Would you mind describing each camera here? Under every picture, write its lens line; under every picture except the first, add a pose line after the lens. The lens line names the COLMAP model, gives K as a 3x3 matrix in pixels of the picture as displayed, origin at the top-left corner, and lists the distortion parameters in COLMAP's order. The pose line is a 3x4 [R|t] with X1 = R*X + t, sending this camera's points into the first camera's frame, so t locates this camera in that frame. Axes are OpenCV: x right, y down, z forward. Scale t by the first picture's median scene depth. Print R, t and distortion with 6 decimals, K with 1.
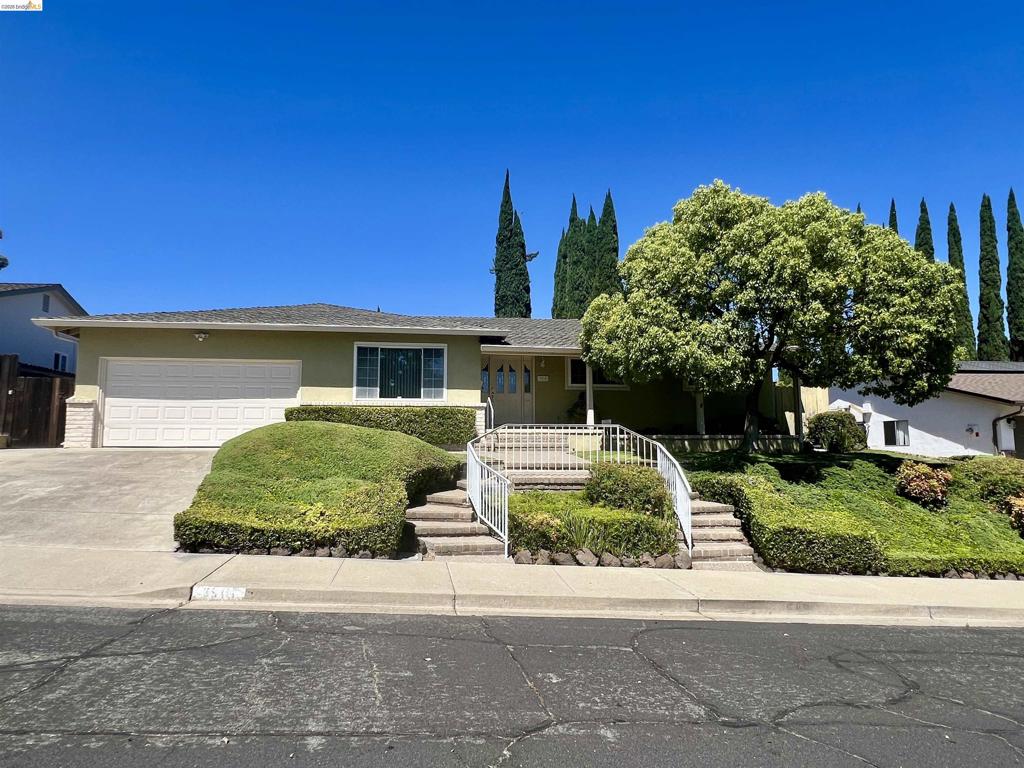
lens RADIAL K [[602.6, 0, 514.7], [0, 602.6, 387.1], [0, 0, 1]] dist [-0.003684, -0.000165]
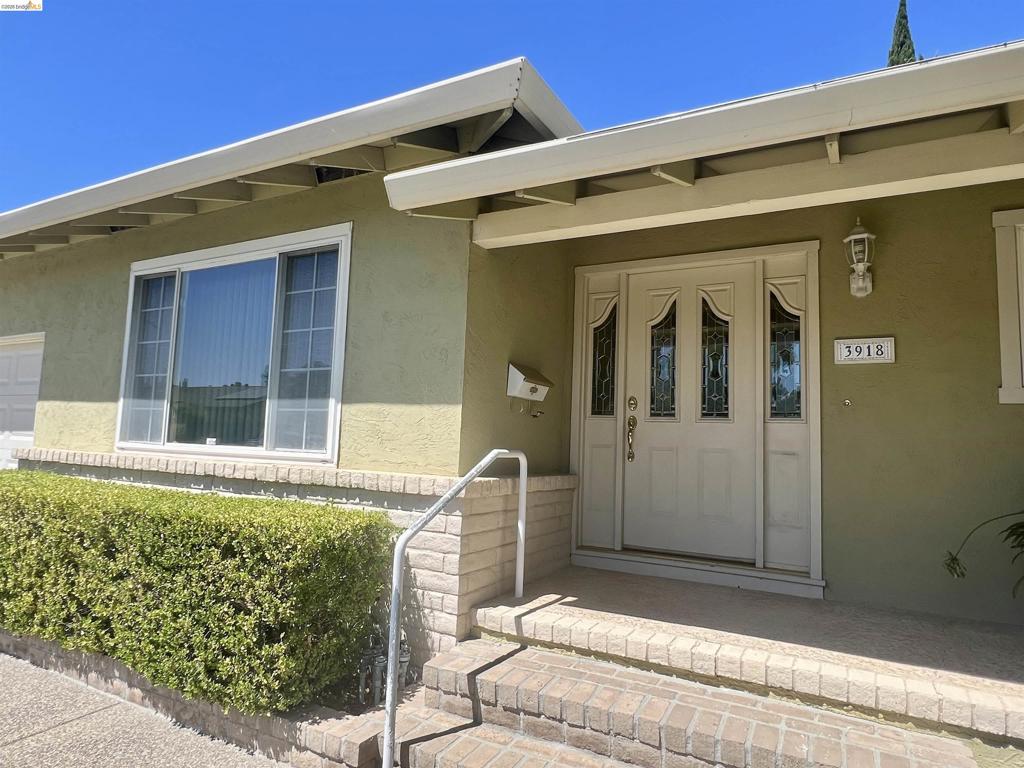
lens RADIAL K [[615.3, 0, 512.0], [0, 615.3, 384.0], [0, 0, 1]] dist [-0.001776, -0.000371]
pose [[0.804064, -0.018831, -0.594244, 0.122622], [0.019872, 0.999791, -0.004794, -0.005953], [0.594211, -0.007954, 0.804270, 1.197679]]
